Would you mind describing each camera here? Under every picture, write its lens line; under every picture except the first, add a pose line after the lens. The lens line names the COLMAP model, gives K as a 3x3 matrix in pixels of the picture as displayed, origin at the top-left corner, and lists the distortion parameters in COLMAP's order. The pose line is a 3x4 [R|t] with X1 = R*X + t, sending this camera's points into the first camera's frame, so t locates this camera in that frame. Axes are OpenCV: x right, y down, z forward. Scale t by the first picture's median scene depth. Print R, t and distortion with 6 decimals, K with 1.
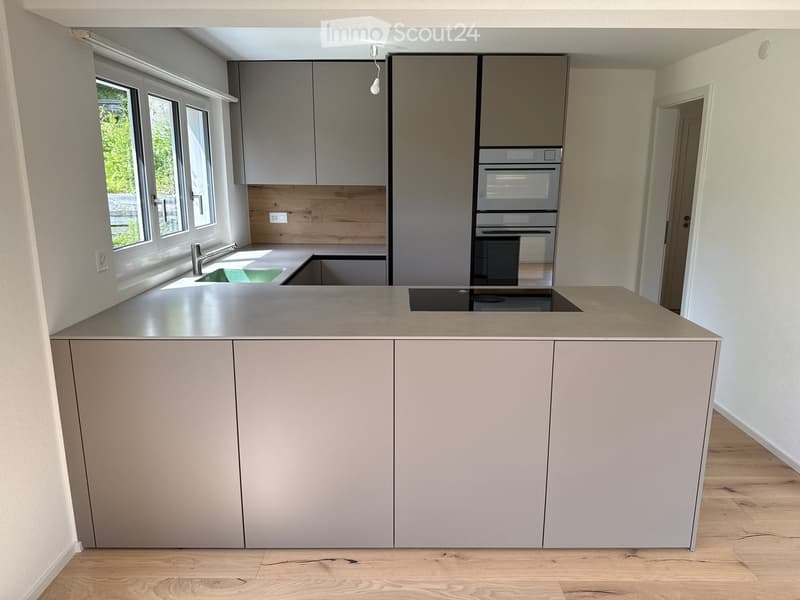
lens RADIAL K [[570.5, 0, 400.6], [0, 570.5, 298.8], [0, 0, 1]] dist [0.042045, -0.001116]
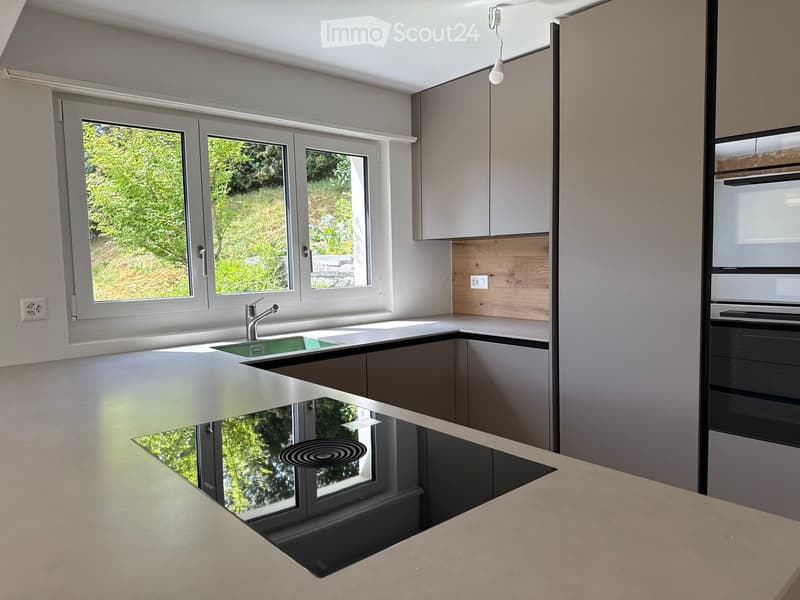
lens RADIAL K [[570.5, 0, 400.8], [0, 570.5, 304.6], [0, 0, 1]] dist [0.042045, -0.001116]
pose [[0.667212, 0.041491, -0.743711, 0.322613], [-0.132677, 0.989101, -0.063848, -0.054767], [0.732956, 0.141273, 0.665445, 0.468906]]
